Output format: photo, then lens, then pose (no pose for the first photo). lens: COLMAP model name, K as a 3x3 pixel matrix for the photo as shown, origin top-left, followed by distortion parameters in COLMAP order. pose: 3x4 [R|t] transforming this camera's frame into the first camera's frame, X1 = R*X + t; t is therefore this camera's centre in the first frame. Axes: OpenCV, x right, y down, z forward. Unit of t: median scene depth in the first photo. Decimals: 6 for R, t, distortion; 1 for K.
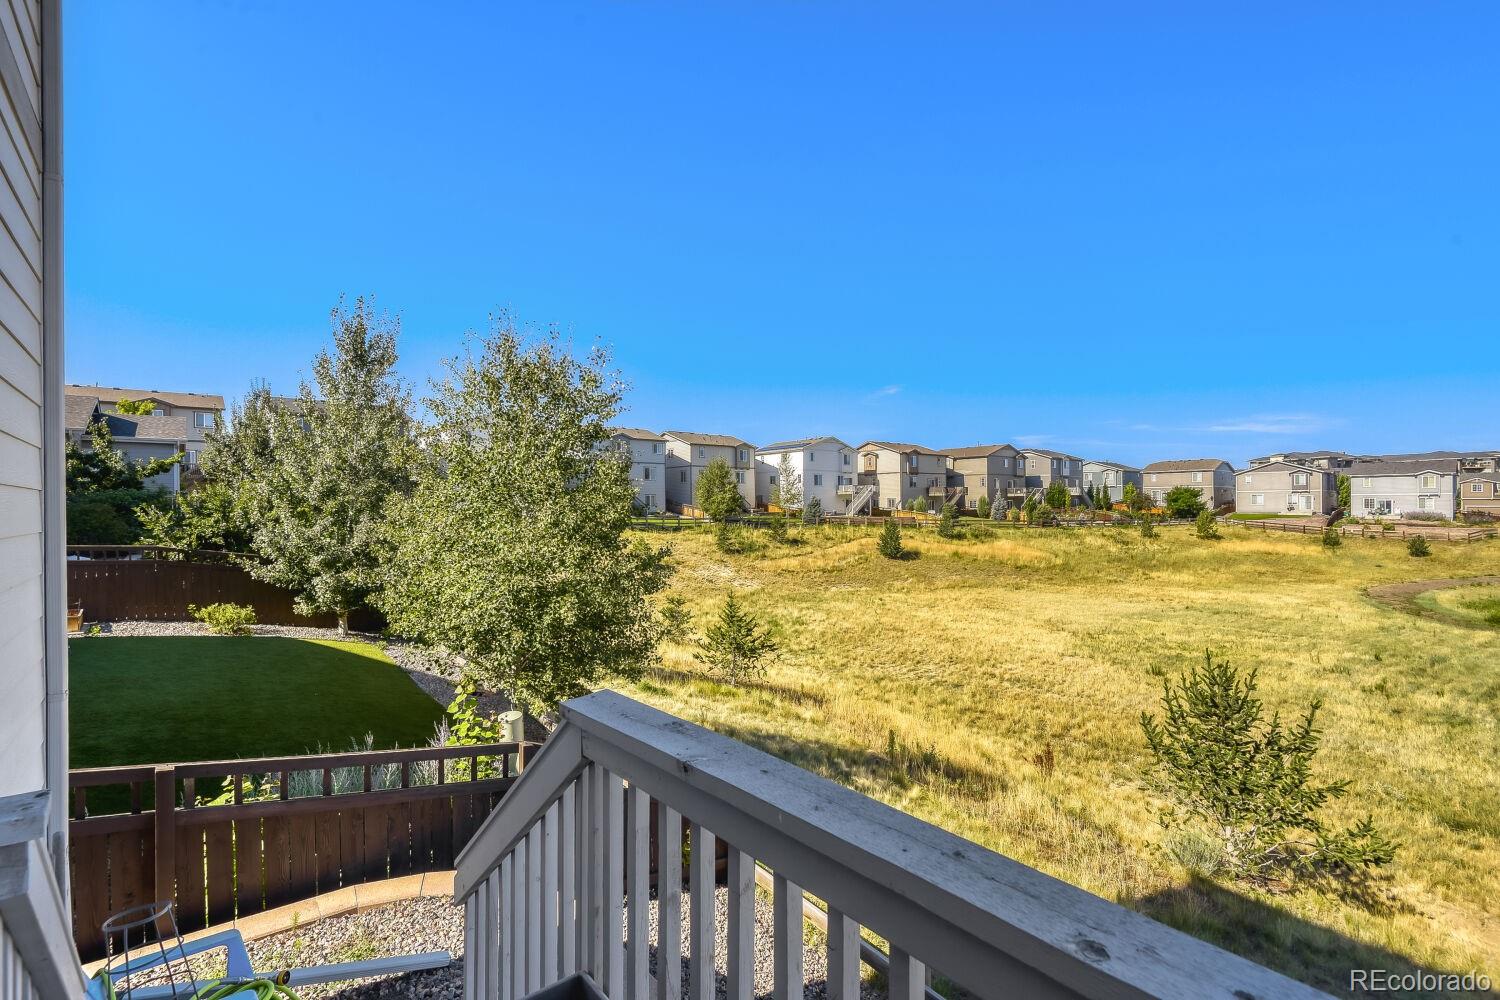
lens RADIAL K [[692.1, 0, 788.9], [0, 692.1, 495.4], [0, 0, 1]] dist [0.031985, -0.025451]
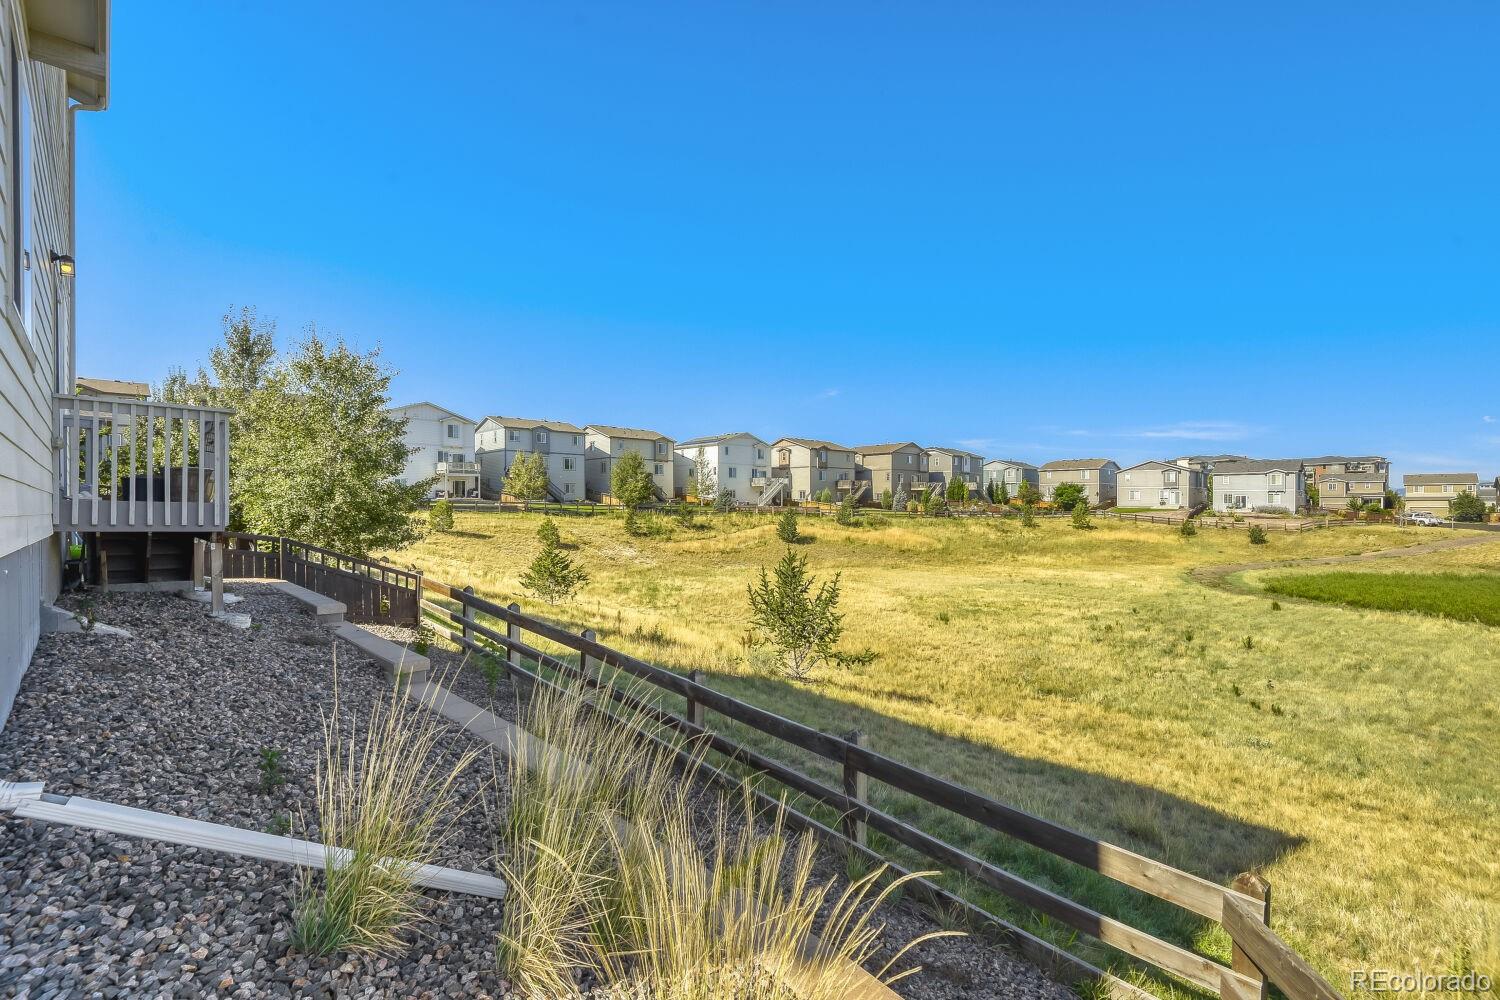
lens RADIAL K [[692.1, 0, 788.9], [0, 692.1, 495.4], [0, 0, 1]] dist [0.031985, -0.025451]
pose [[0.998486, 0.008008, 0.054429, 0.072229], [-0.007879, 0.999966, -0.002596, 0.015565], [-0.054448, 0.002163, 0.998514, -0.081917]]
